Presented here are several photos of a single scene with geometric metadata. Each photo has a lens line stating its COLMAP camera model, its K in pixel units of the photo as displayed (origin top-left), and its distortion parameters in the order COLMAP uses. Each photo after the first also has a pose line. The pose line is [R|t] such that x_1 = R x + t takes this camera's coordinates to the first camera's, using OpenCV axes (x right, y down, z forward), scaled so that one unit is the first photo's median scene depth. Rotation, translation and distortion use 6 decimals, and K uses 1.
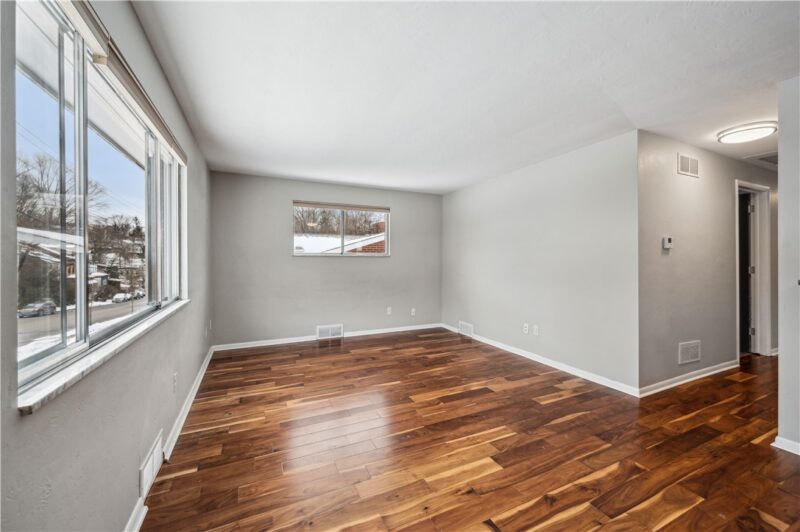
lens RADIAL K [[320.1, 0, 398.5], [0, 320.1, 262.5], [0, 0, 1]] dist [-0.002976, -0.000108]
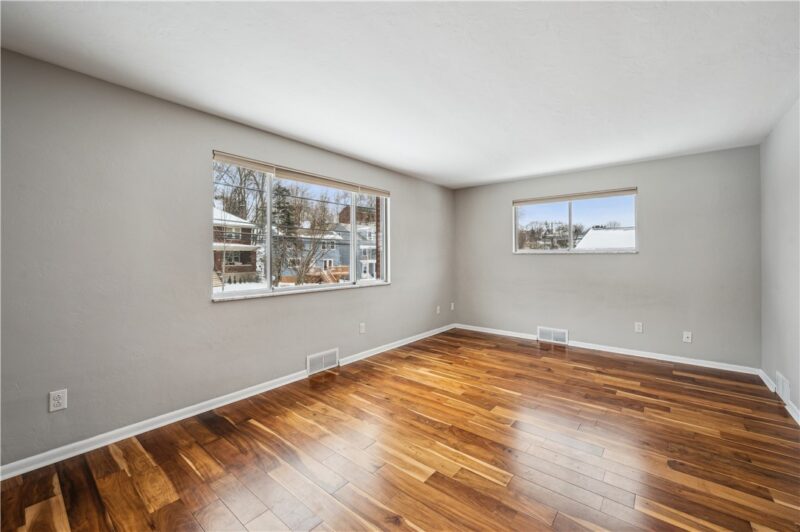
lens RADIAL K [[320.1, 0, 400.7], [0, 320.1, 258.2], [0, 0, 1]] dist [-0.002976, -0.000108]
pose [[0.431512, 0.002481, -0.902104, 0.715888], [-0.009573, 0.999953, -0.001829, -0.001213], [0.902056, 0.009425, 0.431515, 0.338252]]
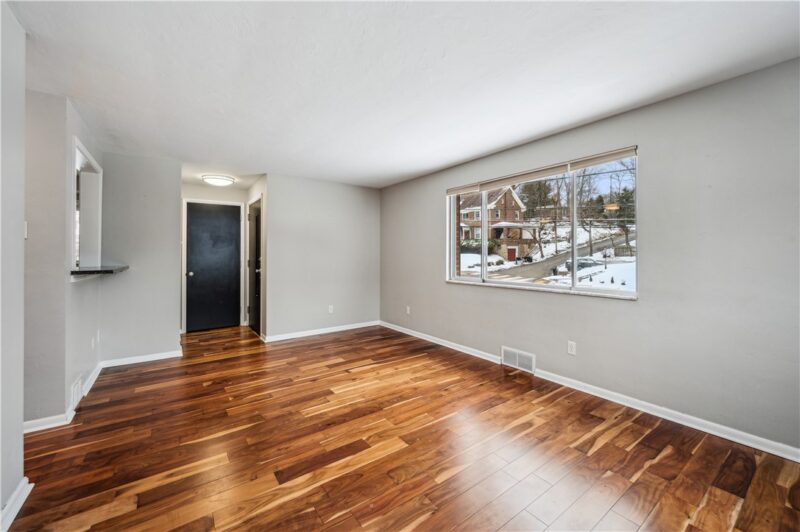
lens RADIAL K [[320.1, 0, 402.1], [0, 320.1, 259.8], [0, 0, 1]] dist [-0.002976, -0.000108]
pose [[-0.980507, 0.005764, -0.196402, 0.179426], [0.000029, 0.999574, 0.029188, -0.018660], [0.196487, 0.028613, -0.980089, 1.629271]]
